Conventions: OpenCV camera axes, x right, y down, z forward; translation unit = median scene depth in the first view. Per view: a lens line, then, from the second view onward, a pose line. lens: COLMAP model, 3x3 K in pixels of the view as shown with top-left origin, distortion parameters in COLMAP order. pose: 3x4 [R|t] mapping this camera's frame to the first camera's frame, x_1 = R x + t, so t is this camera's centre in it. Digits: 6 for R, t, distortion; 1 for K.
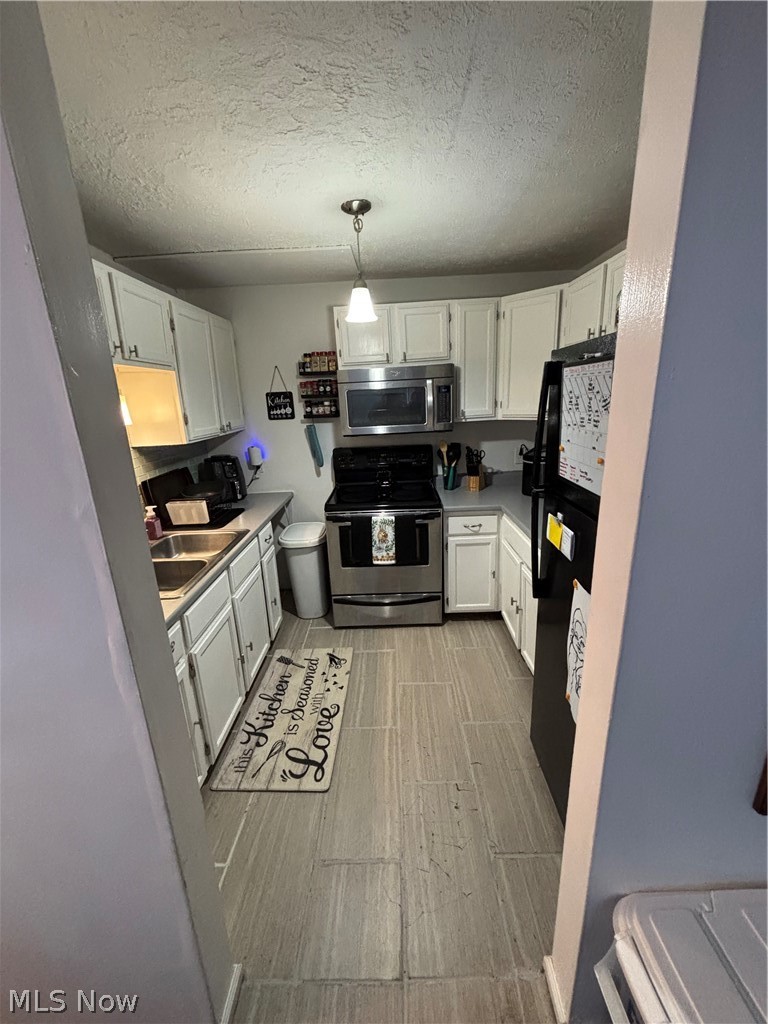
lens RADIAL K [[414.5, 0, 383.8], [0, 414.5, 509.6], [0, 0, 1]] dist [-0.003269, -0.000742]
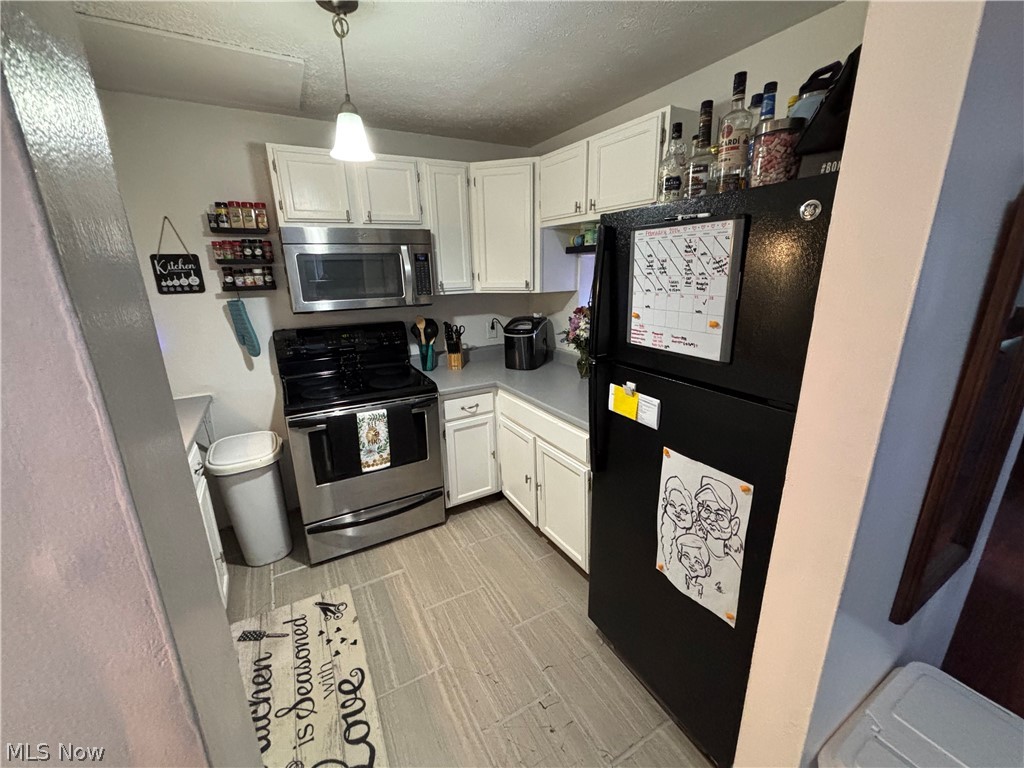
lens RADIAL K [[414.5, 0, 512.2], [0, 414.5, 381.2], [0, 0, 1]] dist [-0.003269, -0.000742]
pose [[0.862201, -0.108104, 0.494898, -0.150946], [0.115766, 0.993159, 0.015257, -0.020986], [-0.493162, 0.044138, 0.868817, 0.152182]]
